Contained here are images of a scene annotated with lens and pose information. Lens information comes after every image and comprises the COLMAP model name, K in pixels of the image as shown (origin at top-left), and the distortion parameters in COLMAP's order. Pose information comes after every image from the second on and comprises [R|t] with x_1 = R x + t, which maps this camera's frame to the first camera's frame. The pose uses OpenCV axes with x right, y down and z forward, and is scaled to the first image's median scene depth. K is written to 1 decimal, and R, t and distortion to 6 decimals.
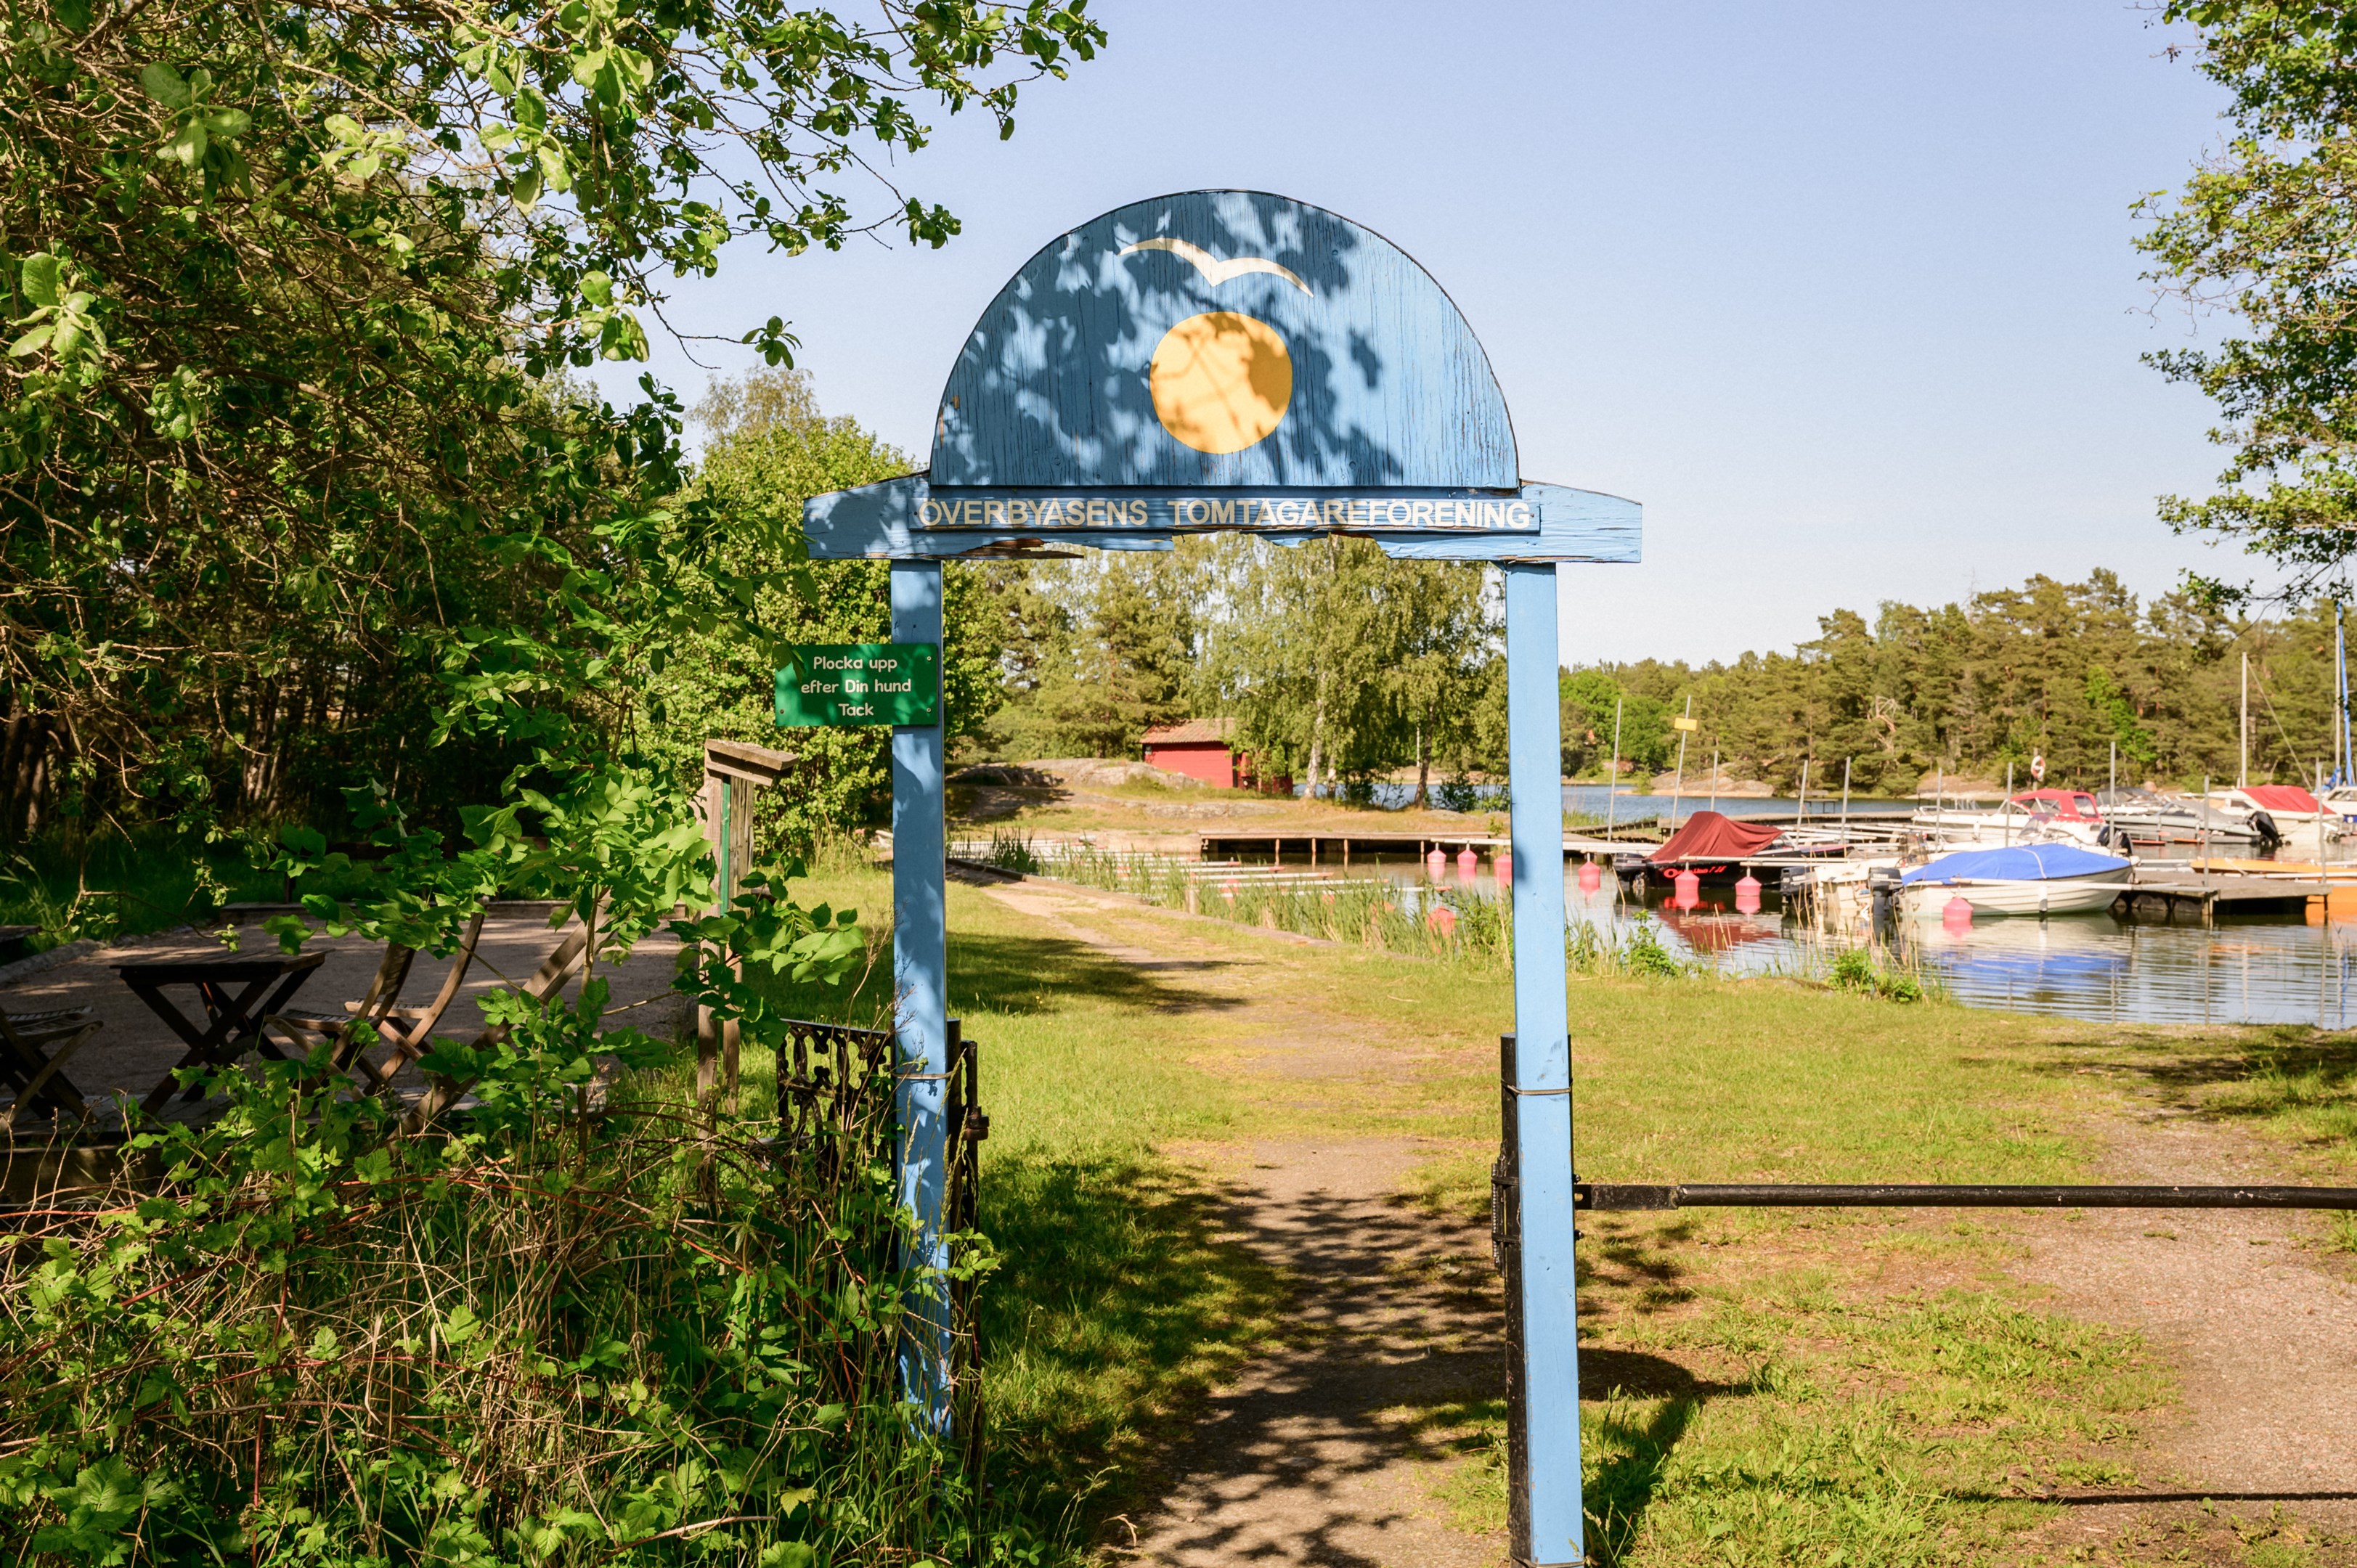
lens RADIAL K [[2494.5, 0, 1178.5], [0, 2494.5, 784.0], [0, 0, 1]] dist [-0.000649, 0.001678]
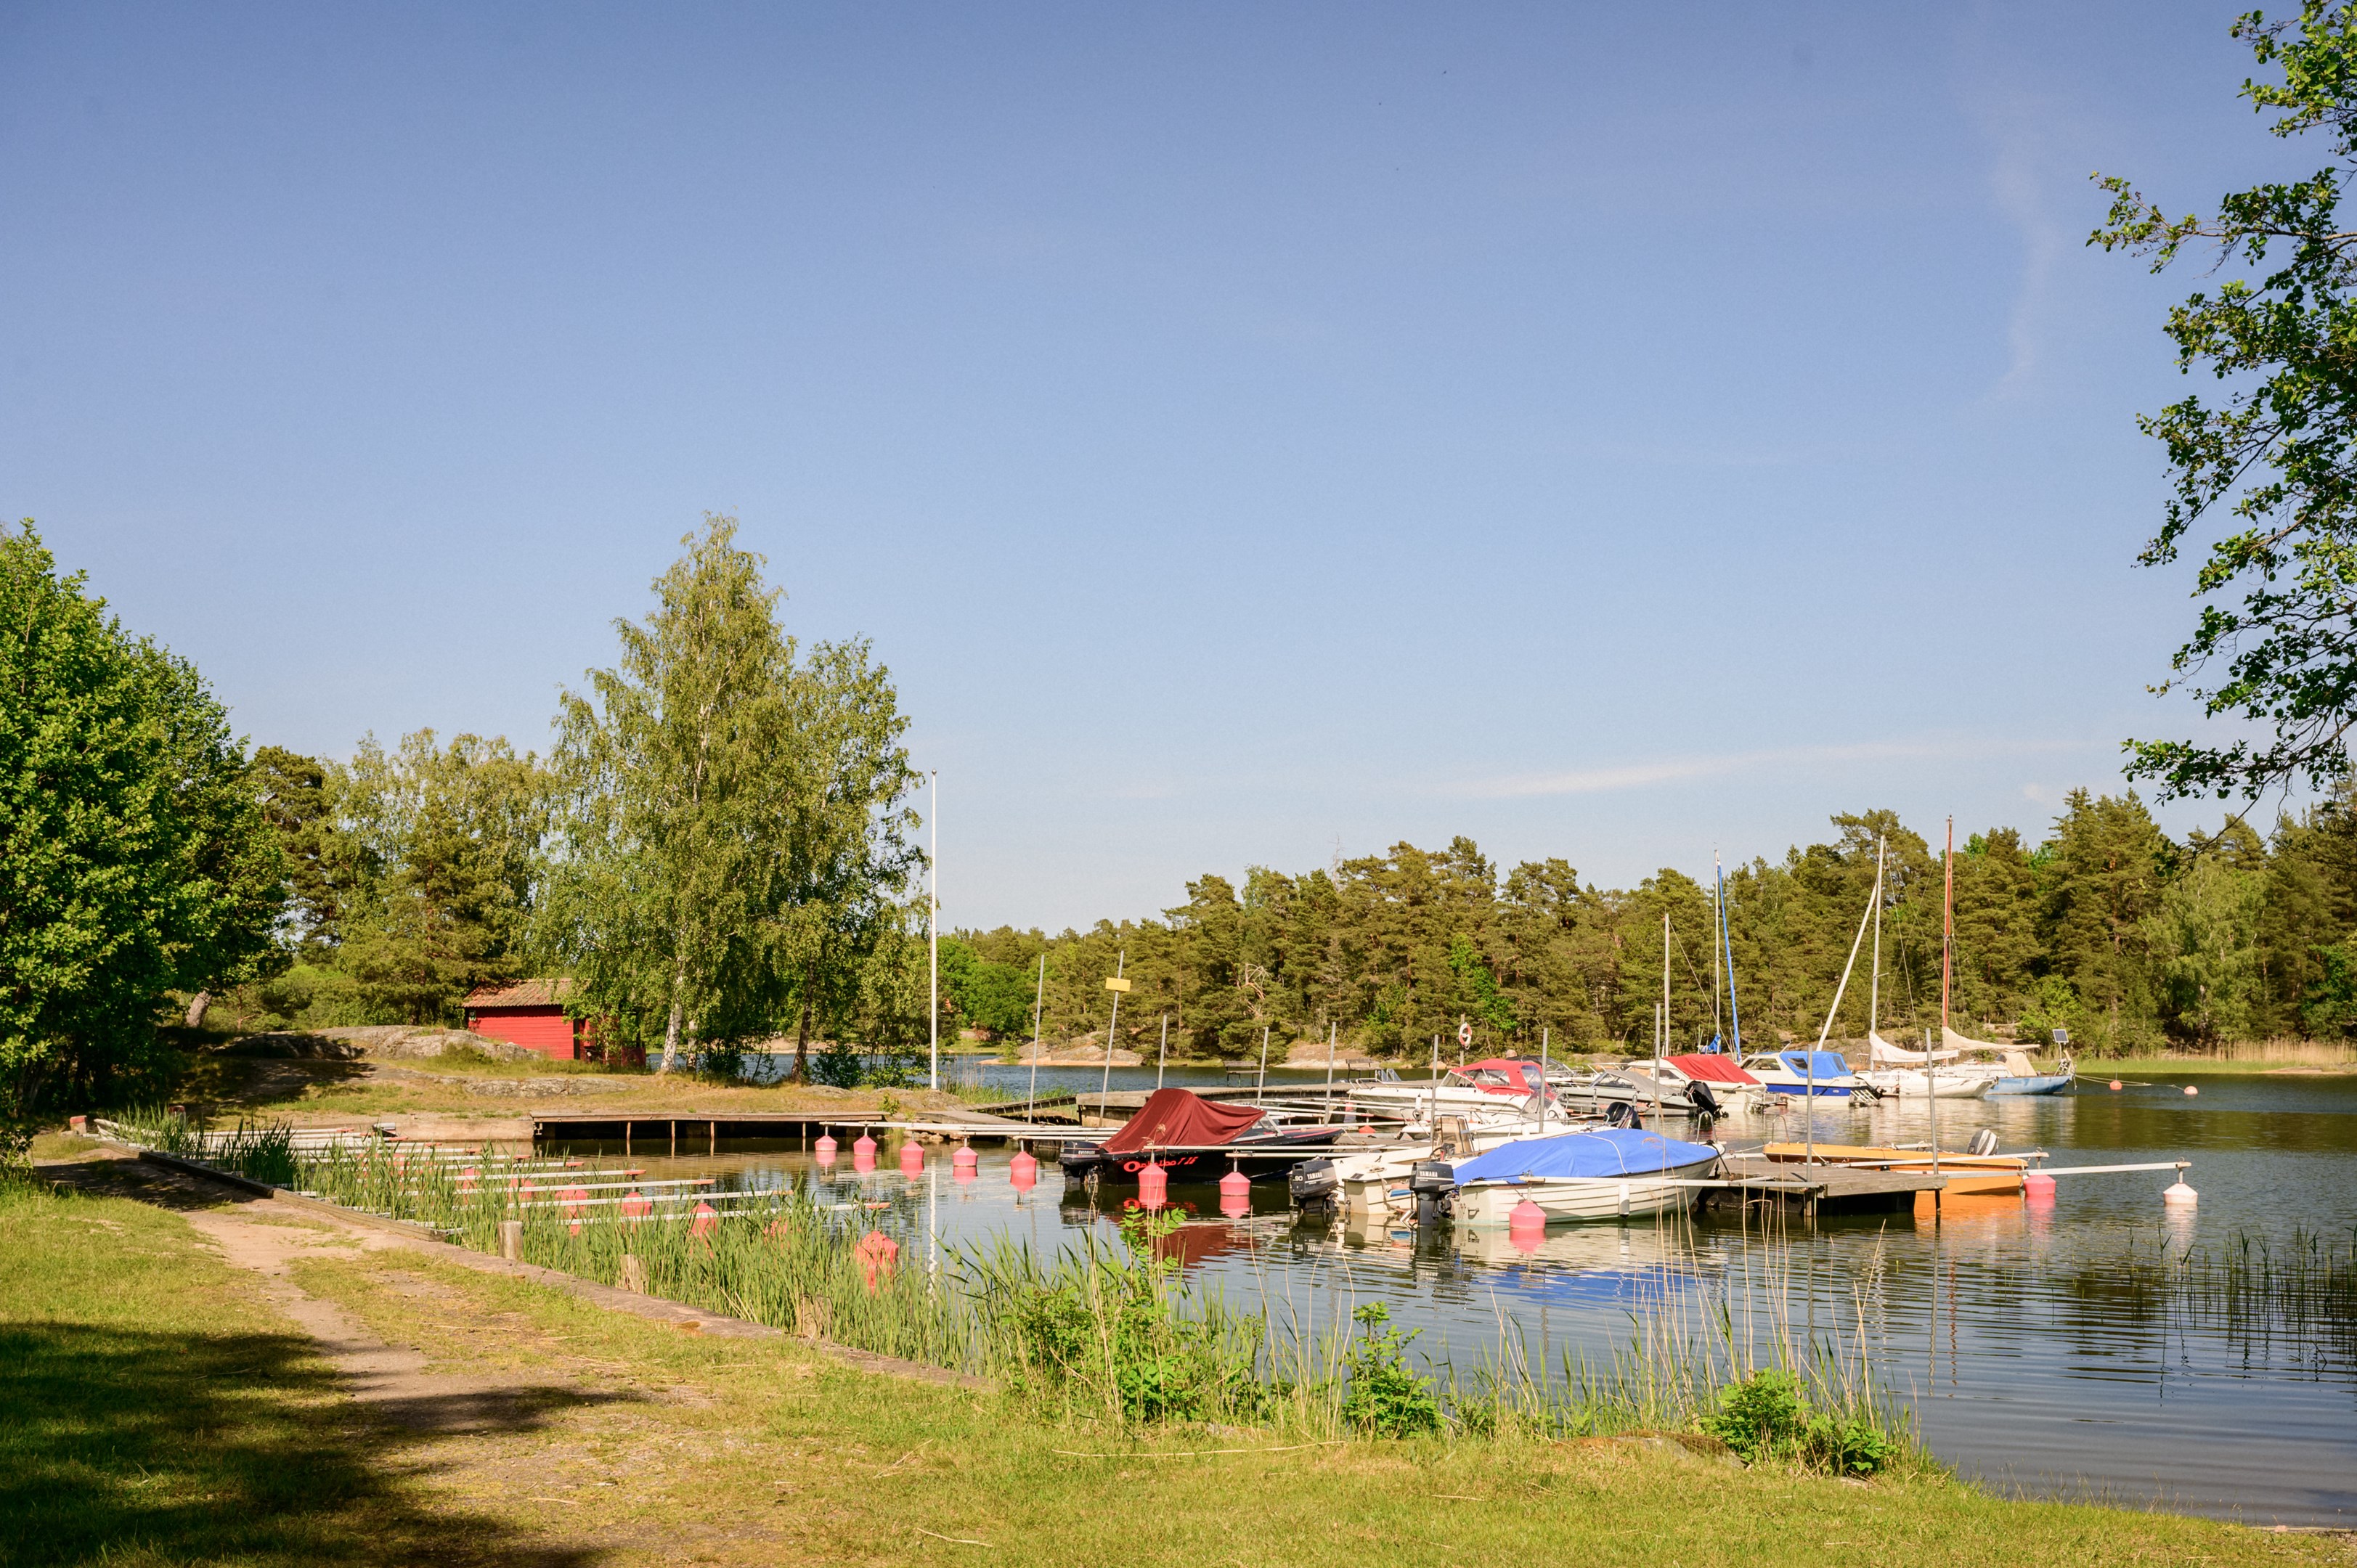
lens RADIAL K [[2564.9, 0, 1179.4], [0, 2564.9, 966.9], [0, 0, 1]] dist [-0.019561, -0.020653]
pose [[0.967903, 0.005716, 0.251258, 0.002010], [0.002744, 0.999441, -0.033307, -0.000503], [-0.251308, 0.032928, 0.967347, 0.100312]]
